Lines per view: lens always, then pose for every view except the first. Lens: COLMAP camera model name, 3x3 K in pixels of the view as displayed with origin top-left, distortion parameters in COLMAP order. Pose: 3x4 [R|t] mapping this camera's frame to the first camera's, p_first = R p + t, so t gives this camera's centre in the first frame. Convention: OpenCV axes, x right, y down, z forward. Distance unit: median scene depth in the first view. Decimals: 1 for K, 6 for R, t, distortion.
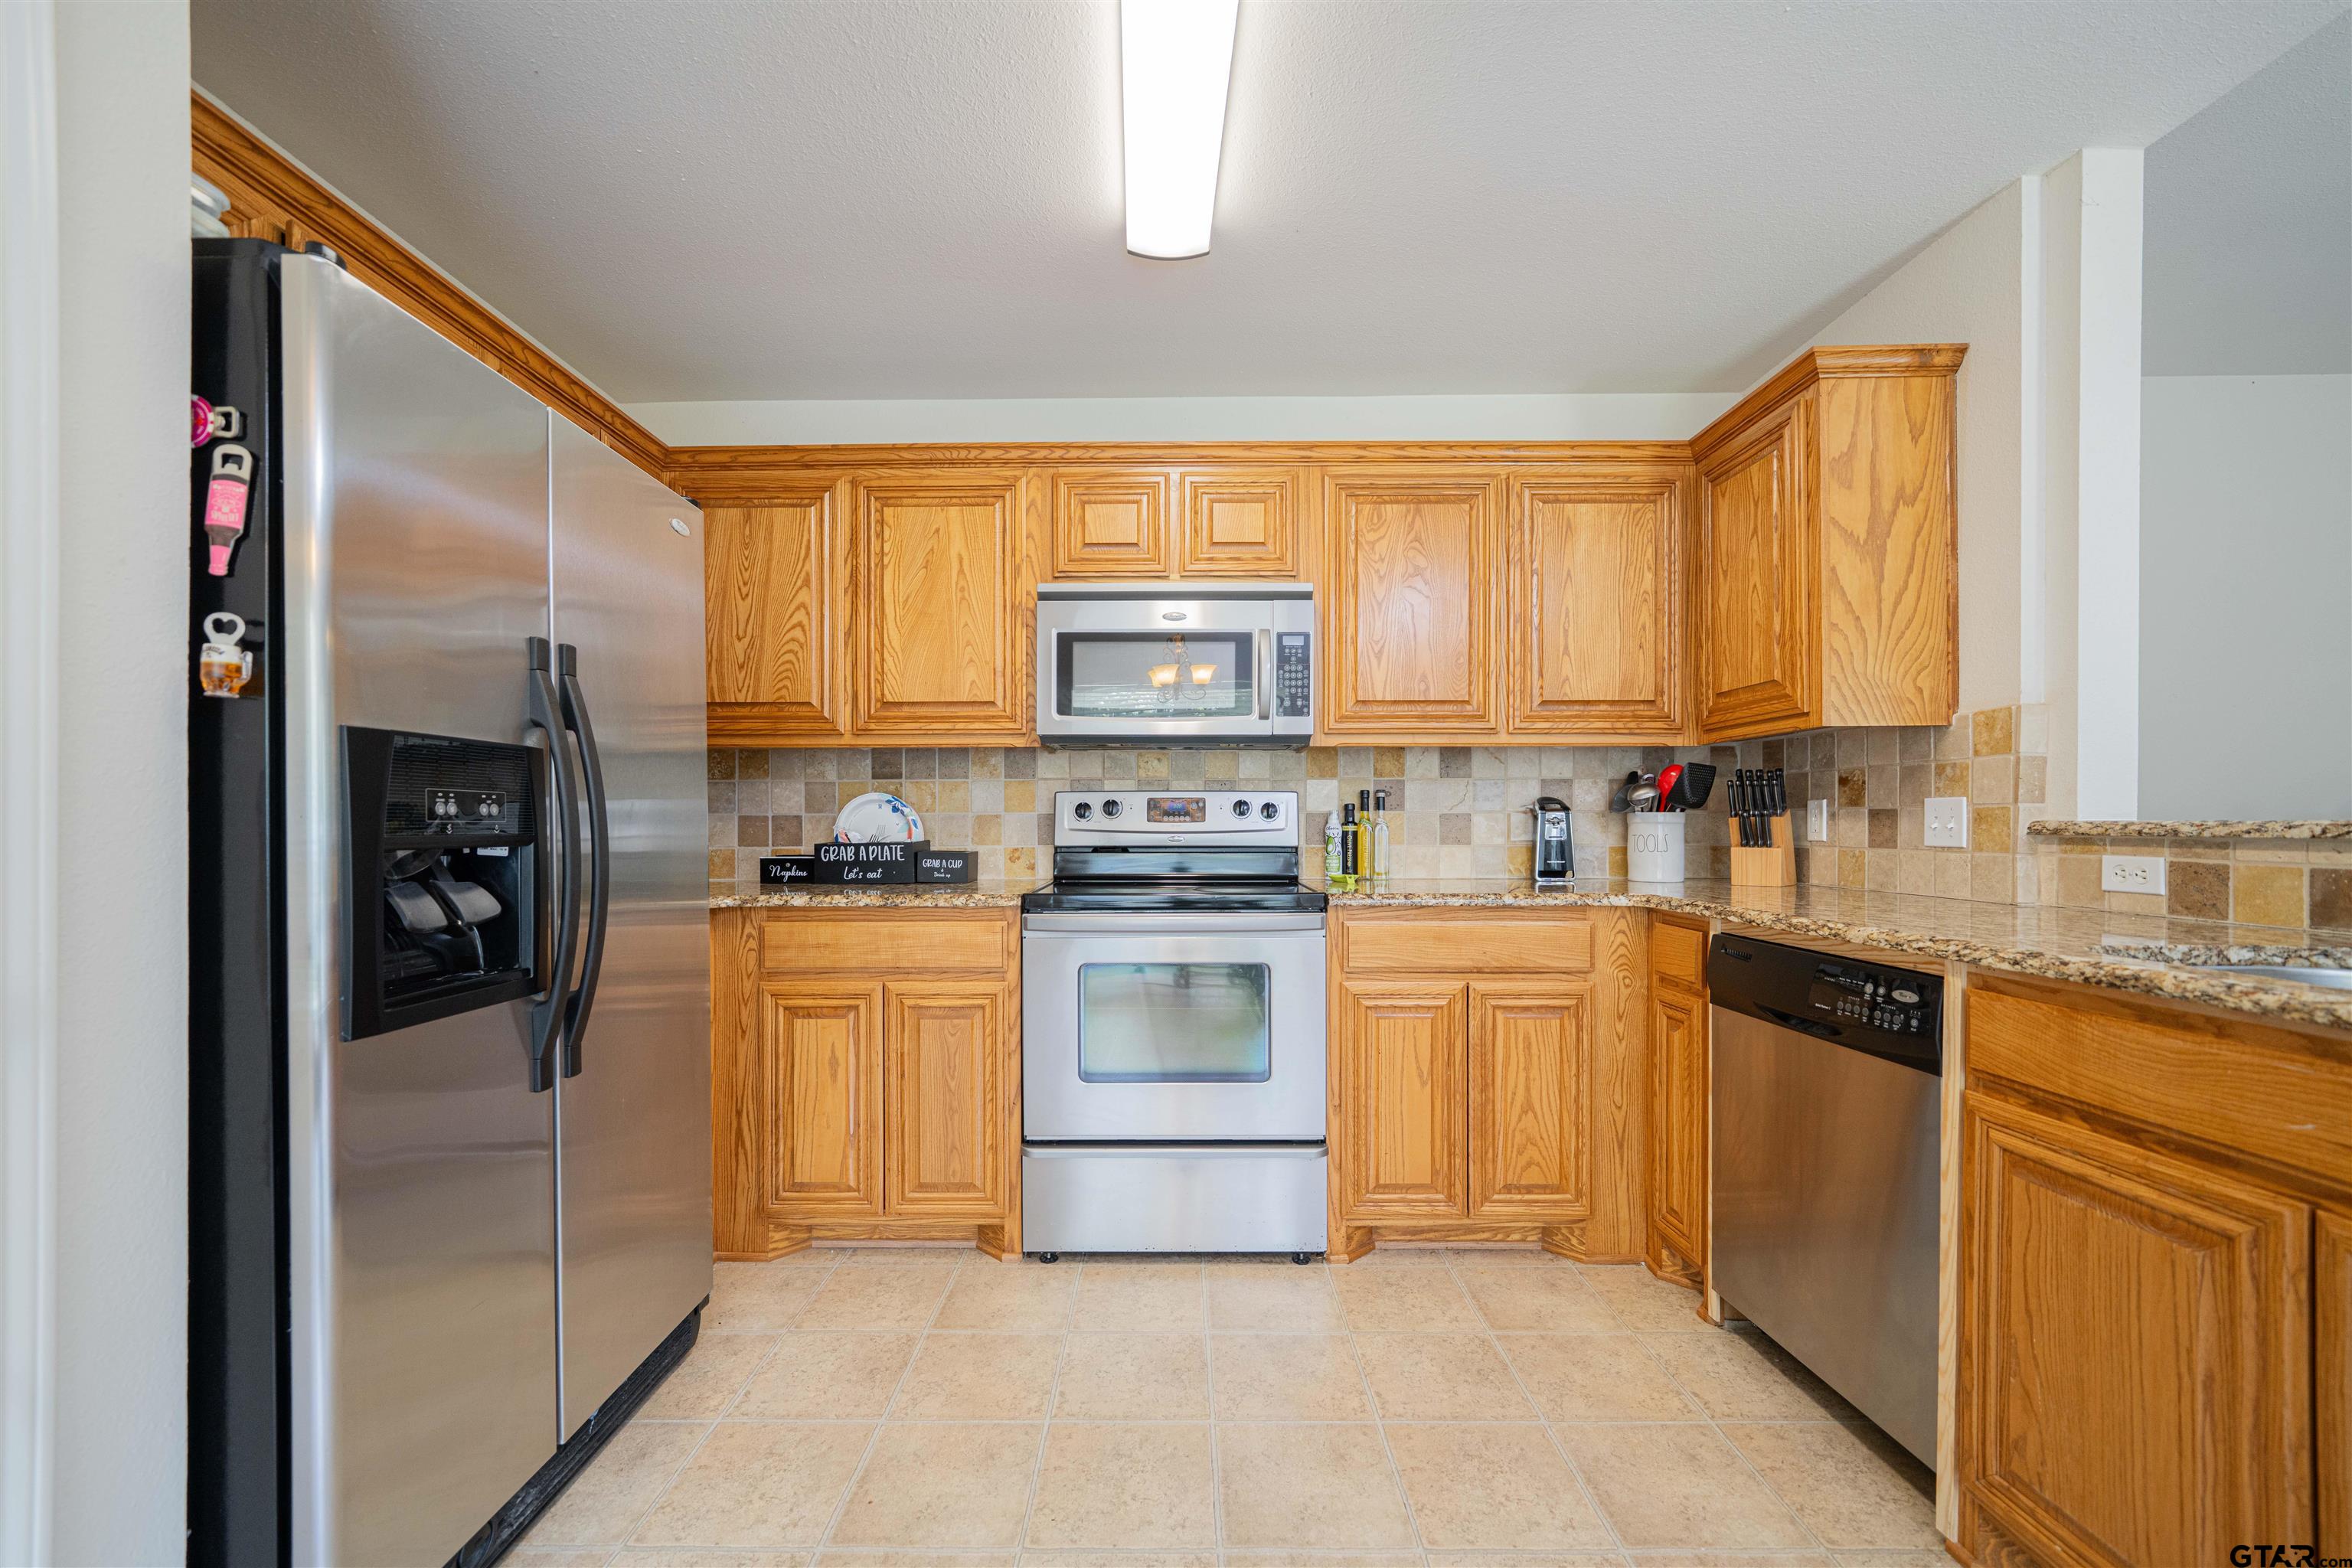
lens RADIAL K [[937.9, 0, 1148.5], [0, 937.9, 822.2], [0, 0, 1]] dist [-0.004642, 0.000465]
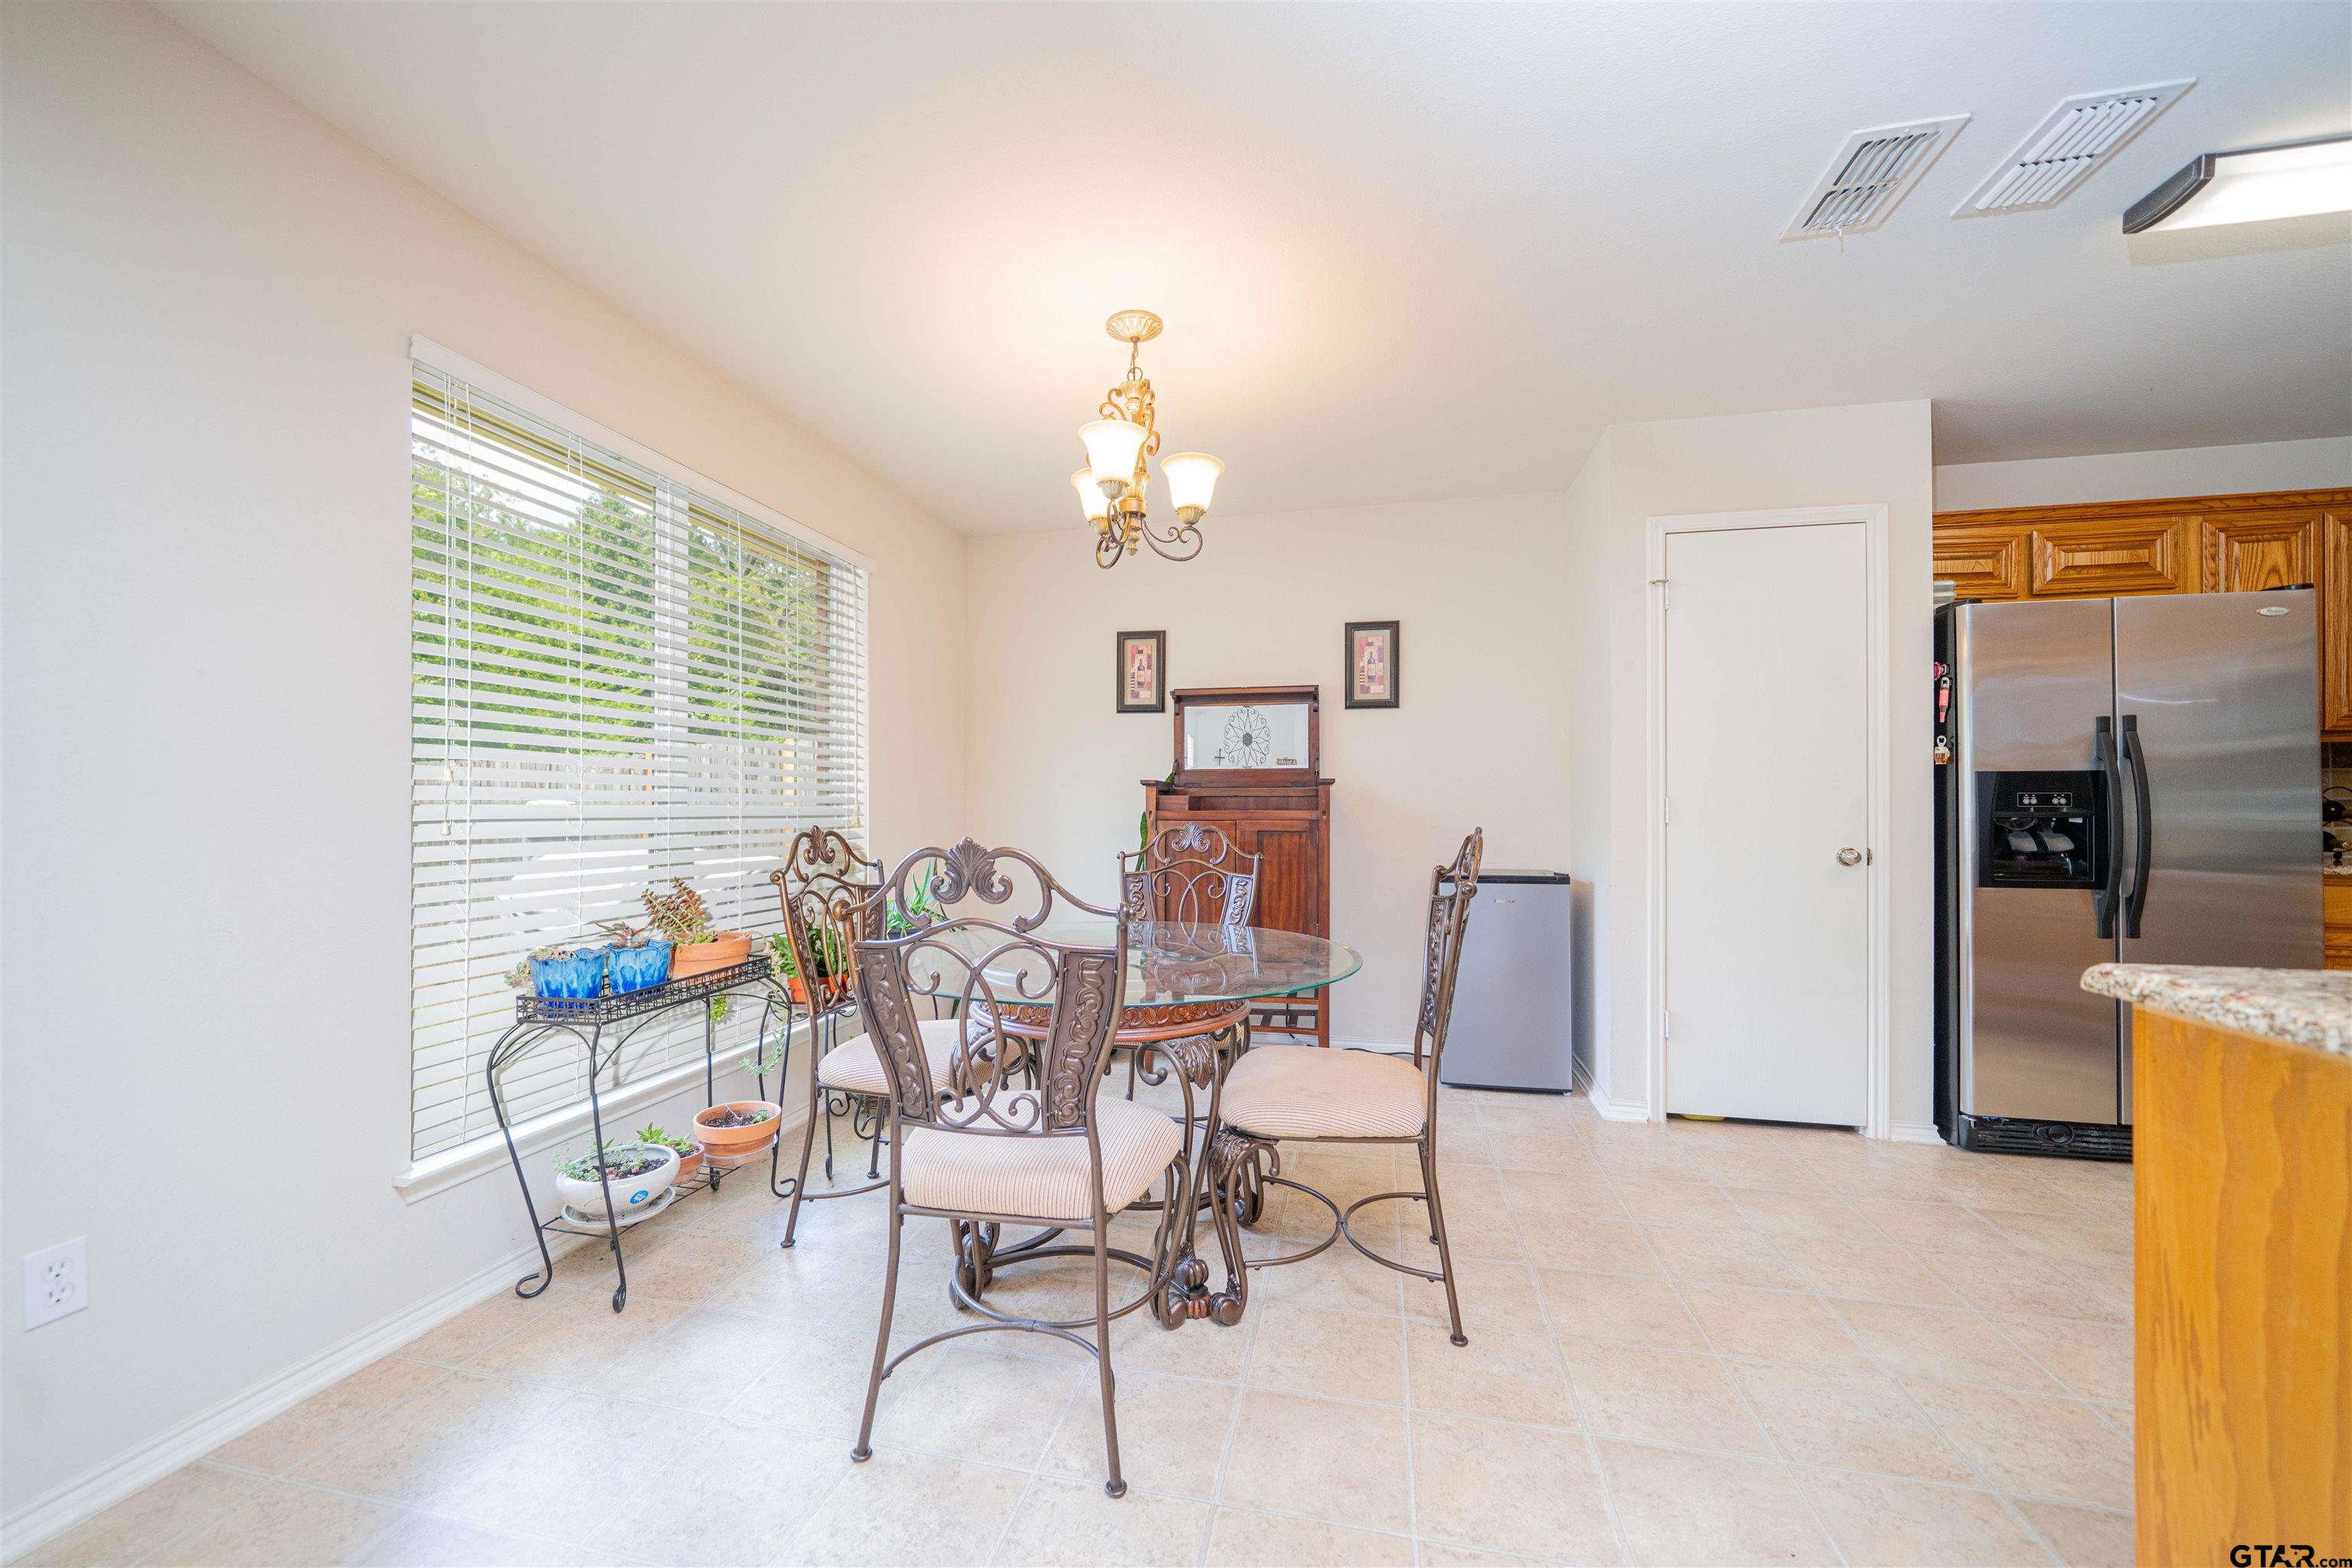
lens RADIAL K [[937.9, 0, 1170.9], [0, 937.9, 799.4], [0, 0, 1]] dist [-0.004642, 0.000465]
pose [[-0.203986, -0.003969, -0.978966, 1.068641], [0.000217, 0.999992, -0.004099, -0.004957], [0.978974, -0.001049, -0.203983, -0.348284]]
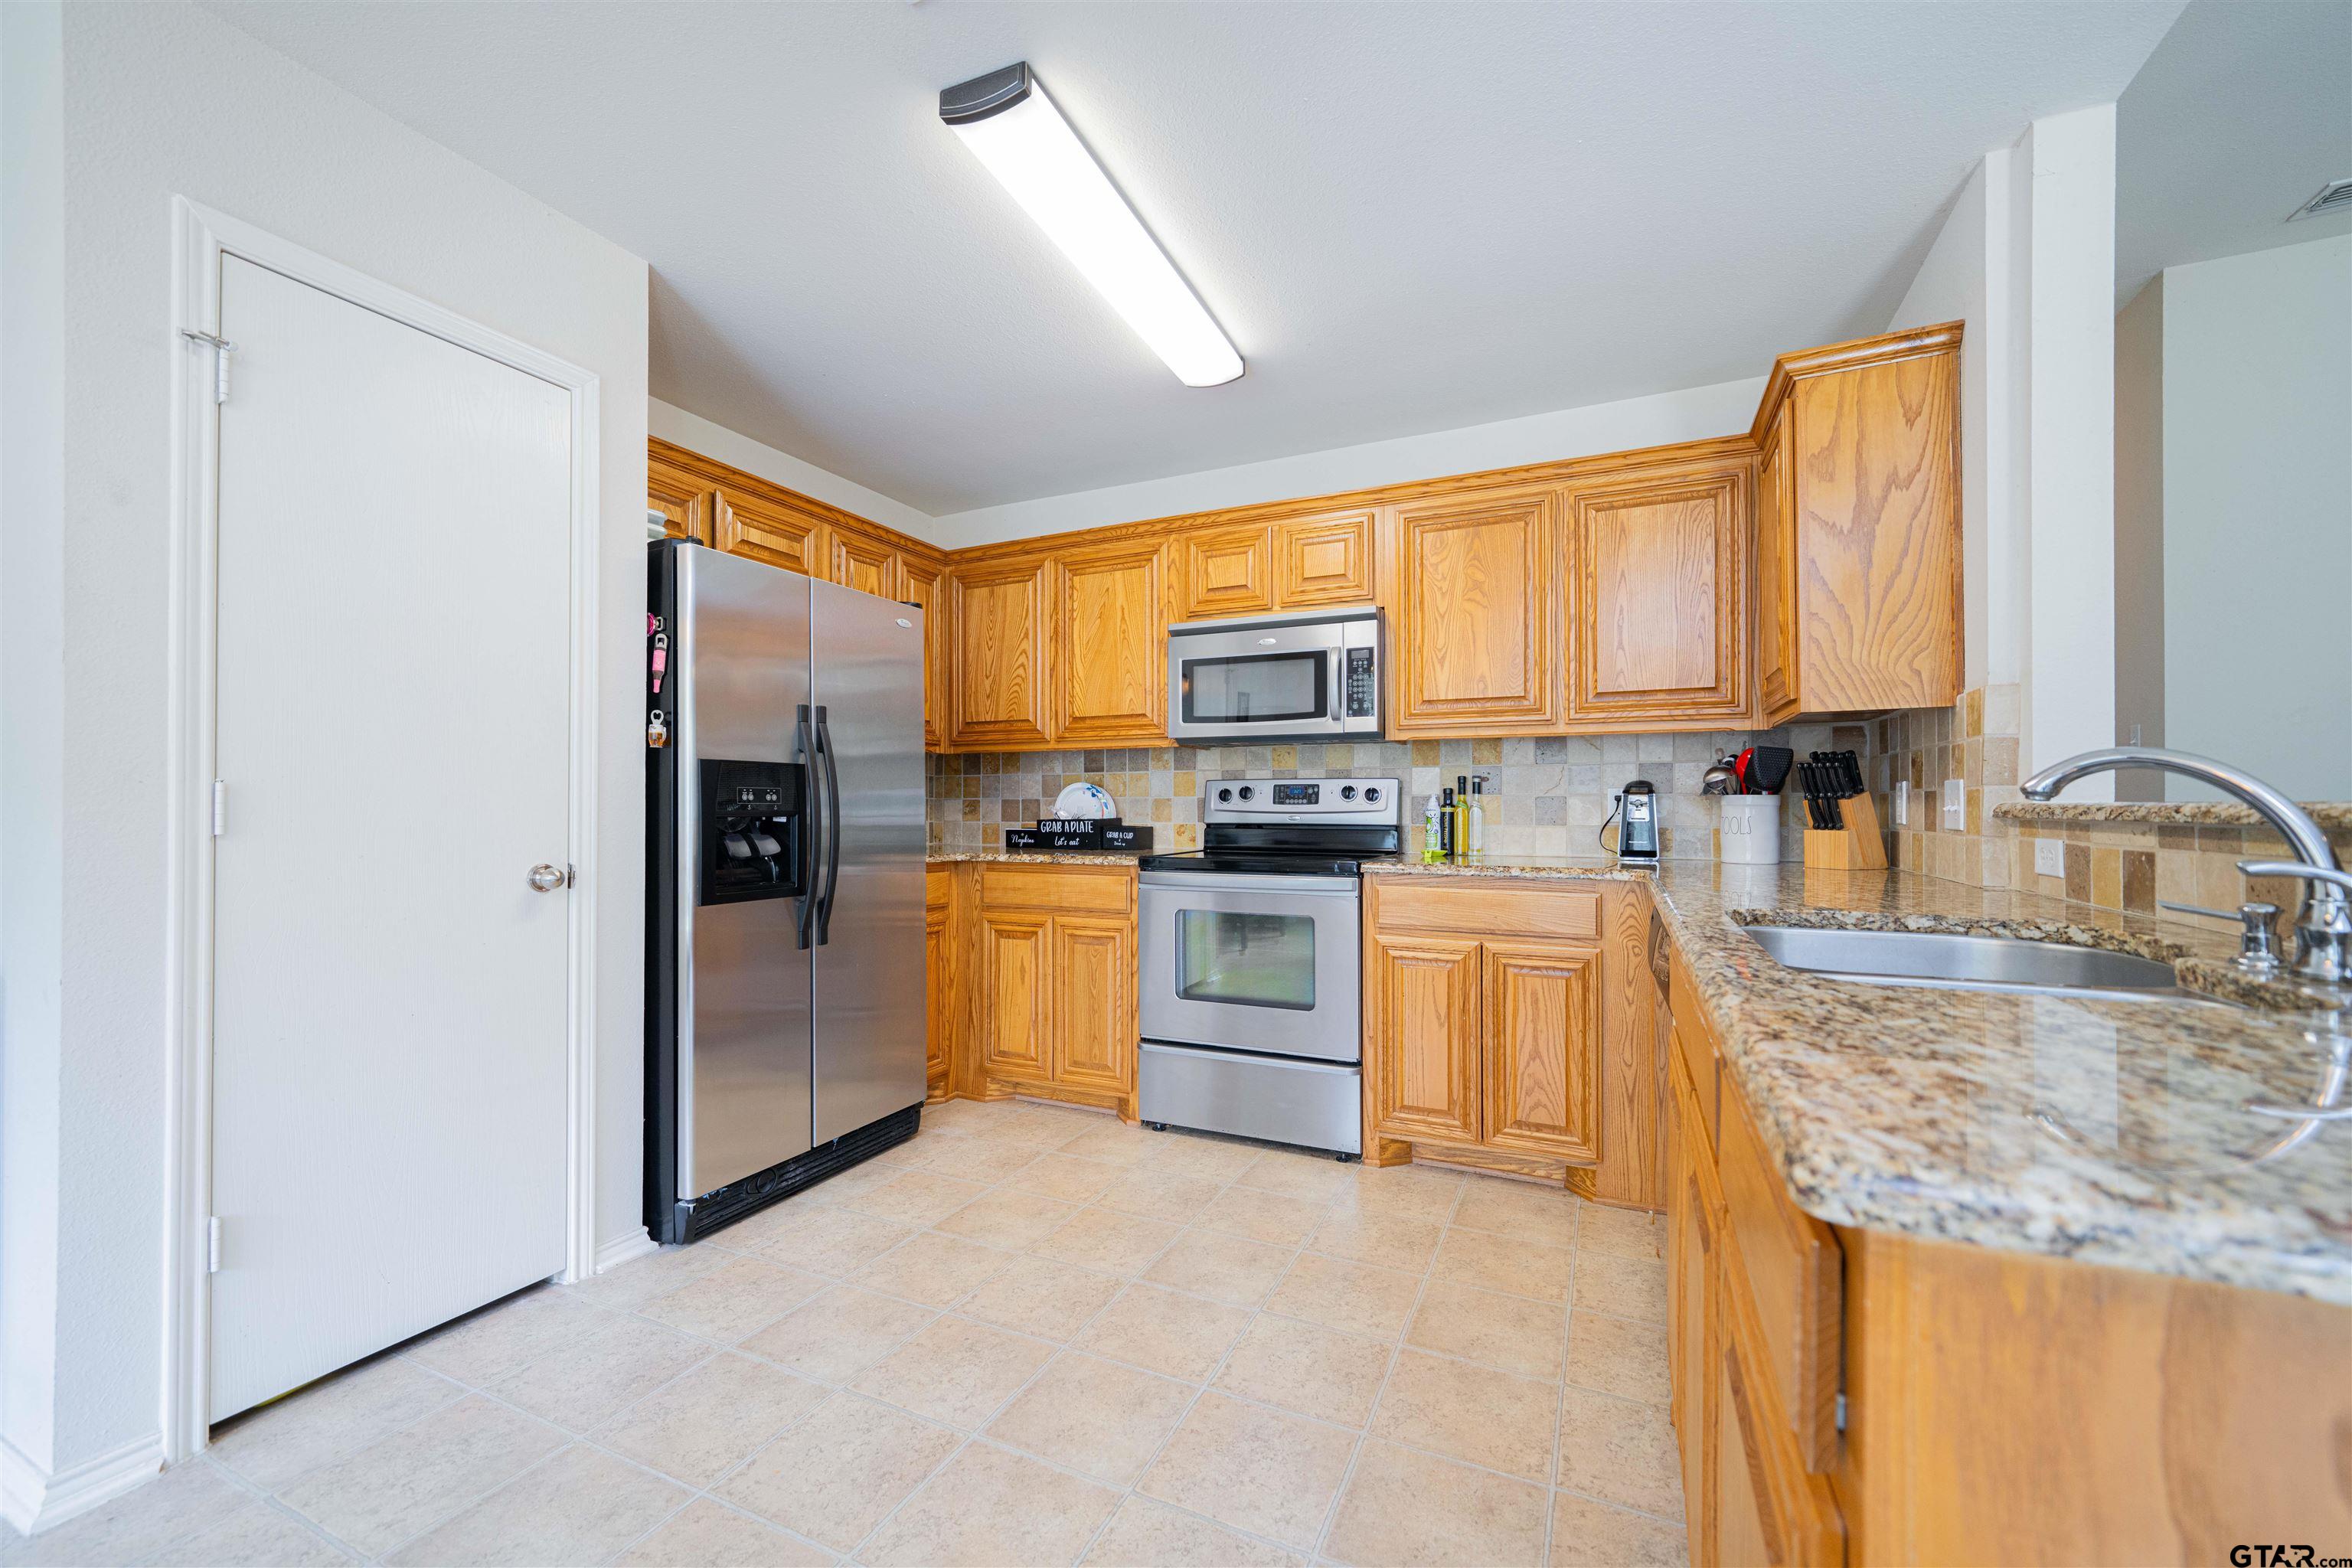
lens RADIAL K [[937.9, 0, 1134.7], [0, 937.9, 798.0], [0, 0, 1]] dist [-0.004642, 0.000465]
pose [[0.901401, -0.002363, -0.432979, 0.451064], [-0.000879, 0.999973, -0.007289, 0.000776], [0.432984, 0.006951, 0.901375, -0.234281]]
